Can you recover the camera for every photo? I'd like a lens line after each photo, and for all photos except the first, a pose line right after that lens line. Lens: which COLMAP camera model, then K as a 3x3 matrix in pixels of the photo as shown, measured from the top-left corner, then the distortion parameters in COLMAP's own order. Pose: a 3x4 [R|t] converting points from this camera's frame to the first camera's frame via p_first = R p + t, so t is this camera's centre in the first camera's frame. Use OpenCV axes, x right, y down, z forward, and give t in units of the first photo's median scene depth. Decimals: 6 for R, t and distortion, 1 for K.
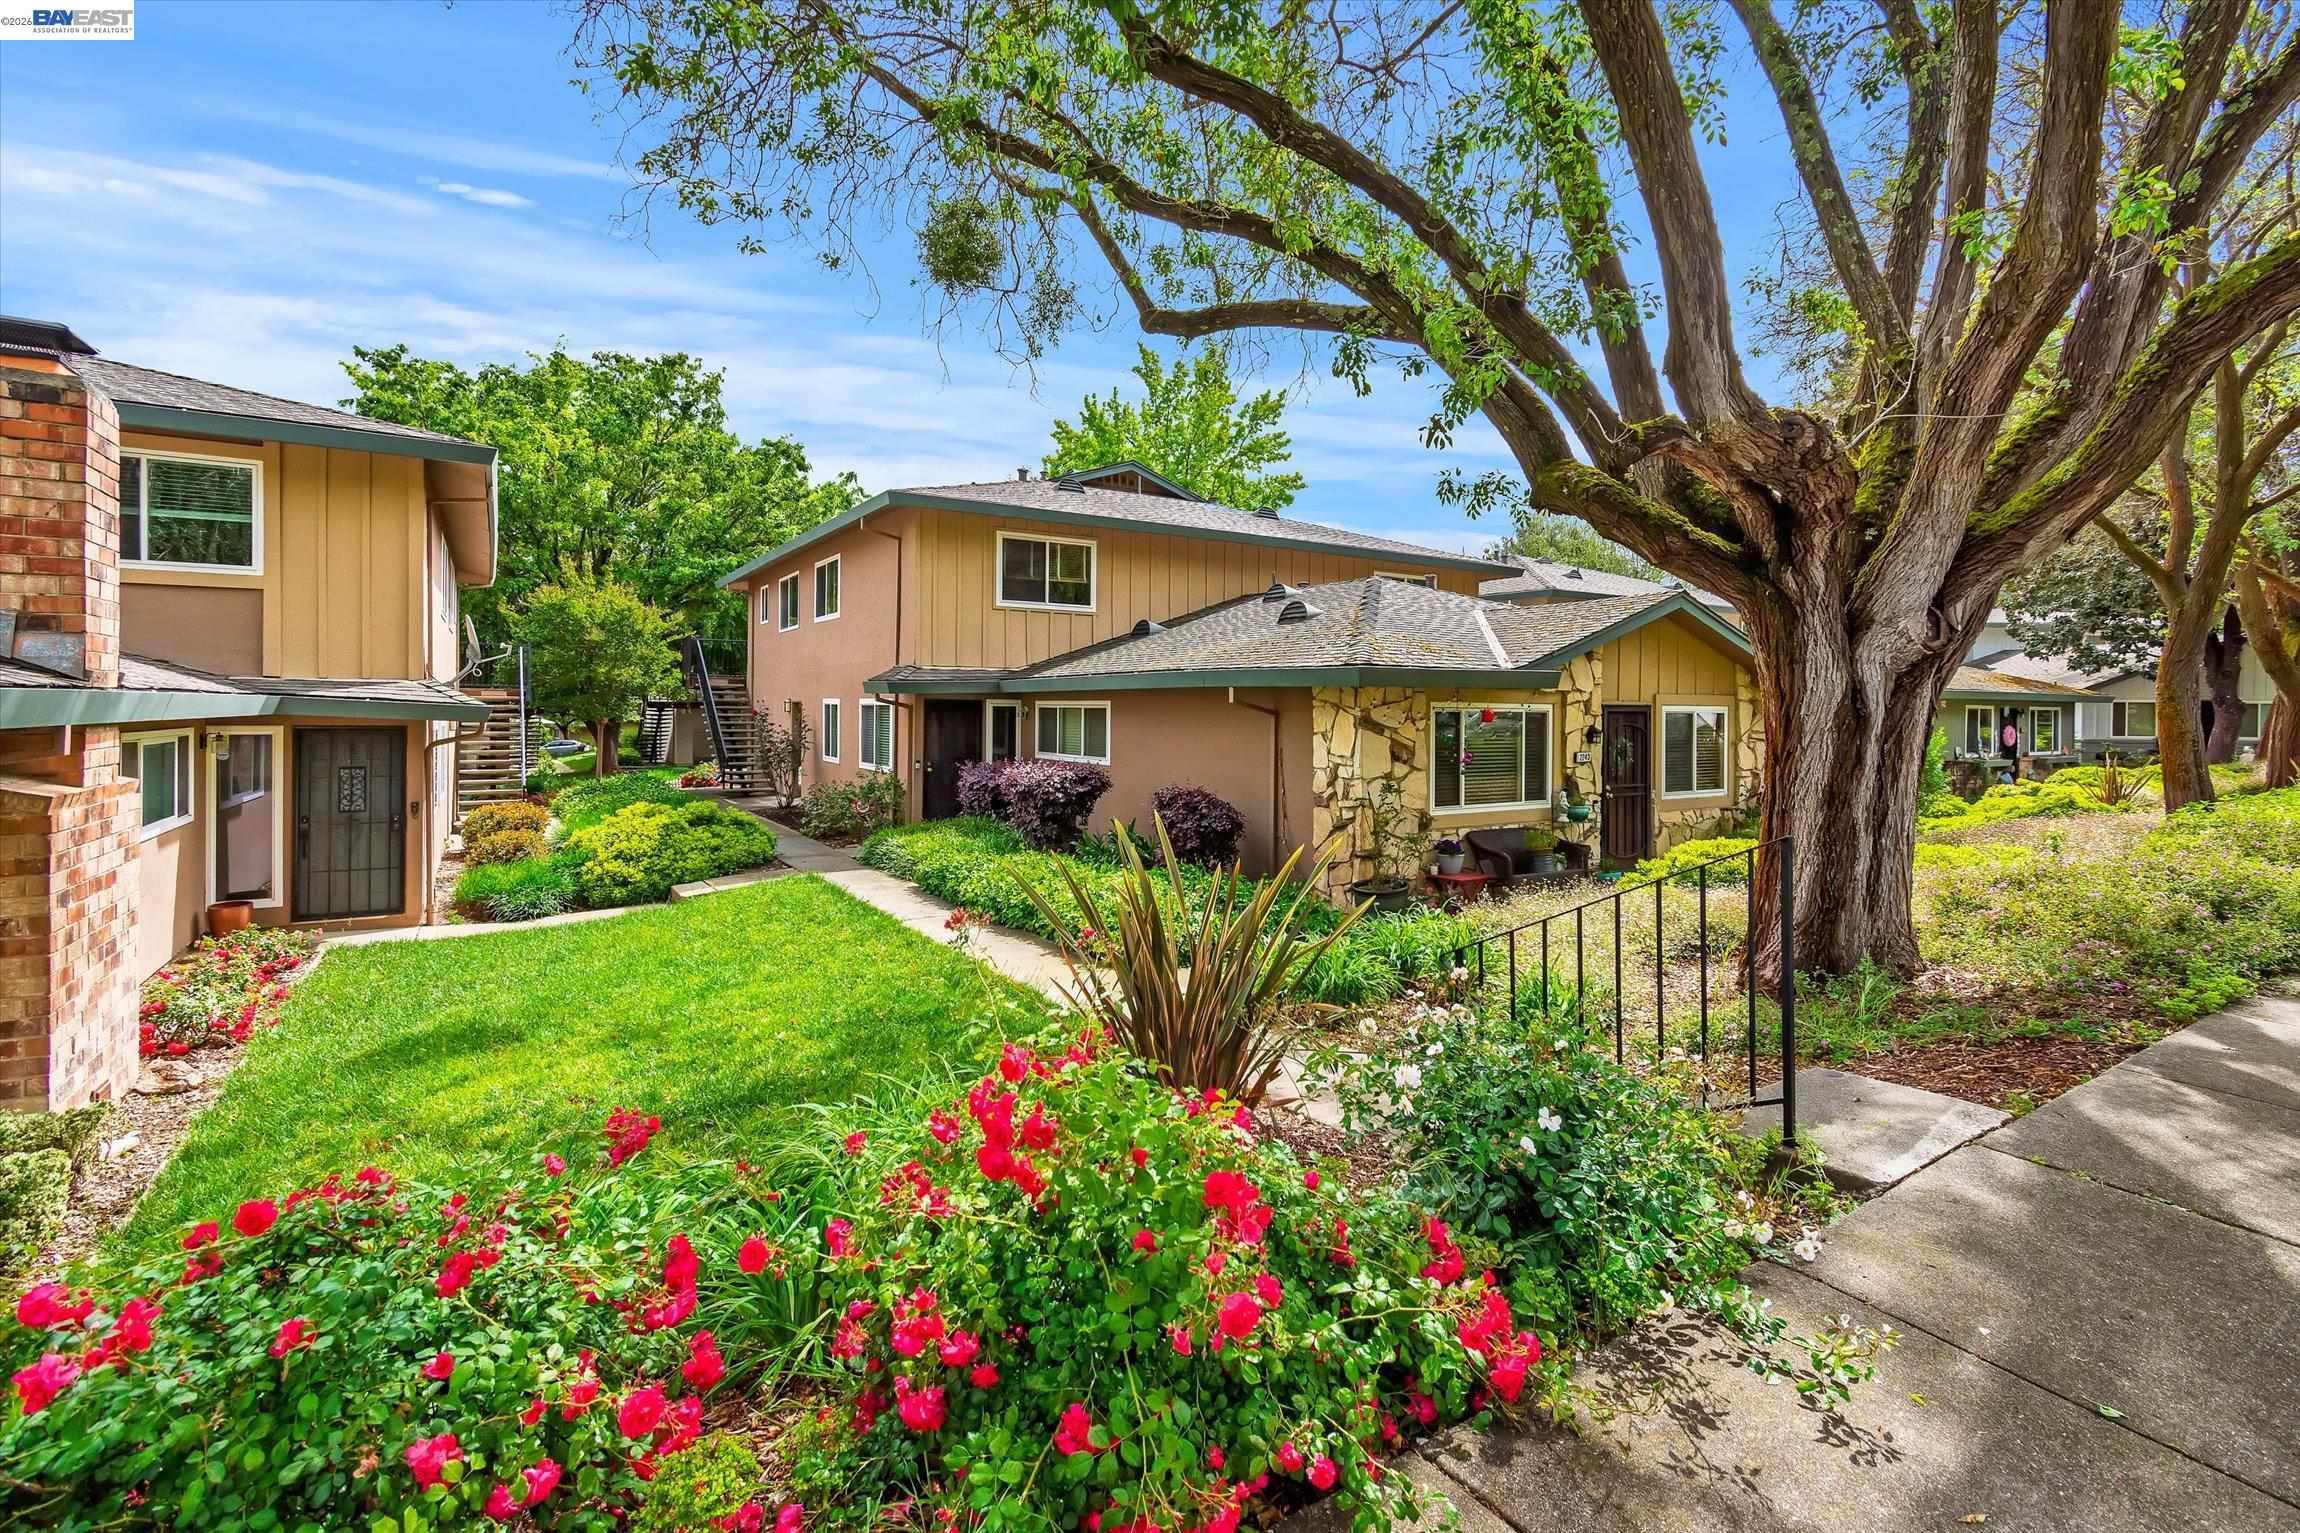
lens RADIAL K [[1030.8, 0, 1167.9], [0, 1030.8, 743.1], [0, 0, 1]] dist [0.000546, 0.000119]
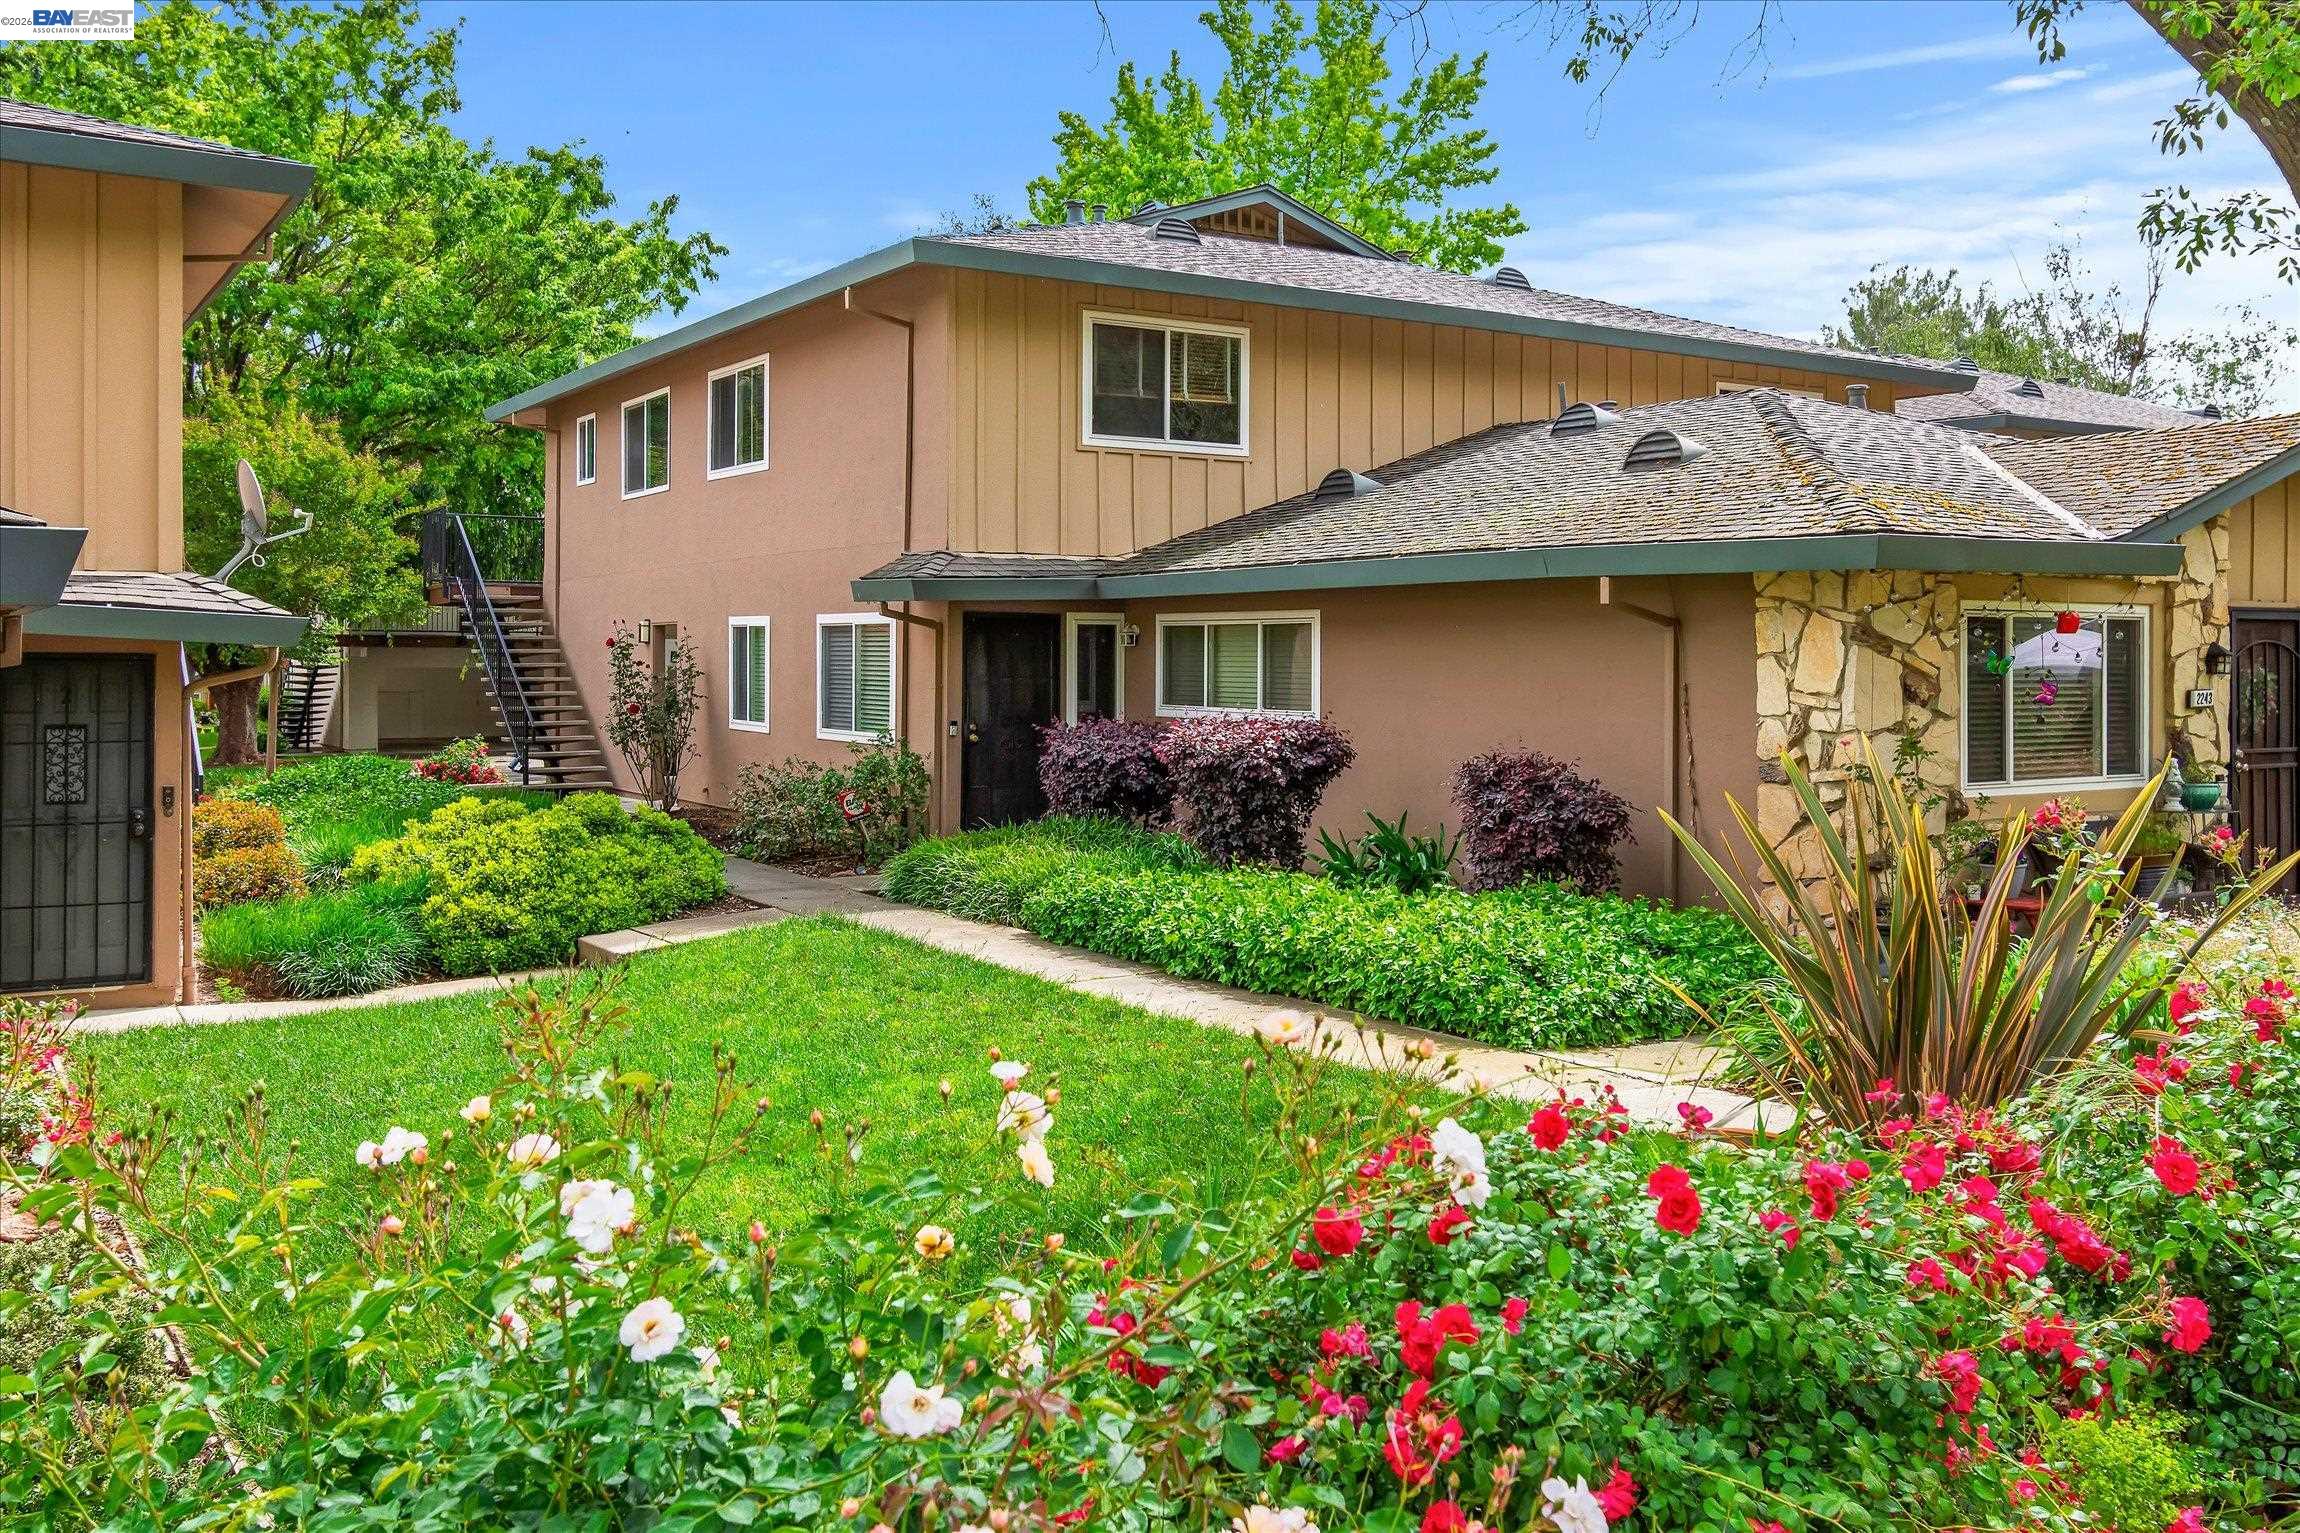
lens RADIAL K [[1944.9, 0, 1150.6], [0, 1944.9, 709.4], [0, 0, 1]] dist [0.004001, -0.005243]
pose [[0.999982, -0.005794, 0.001435, -0.135746], [0.005801, 0.999971, -0.004876, 0.016285], [-0.001406, 0.004884, 0.999987, -0.056464]]
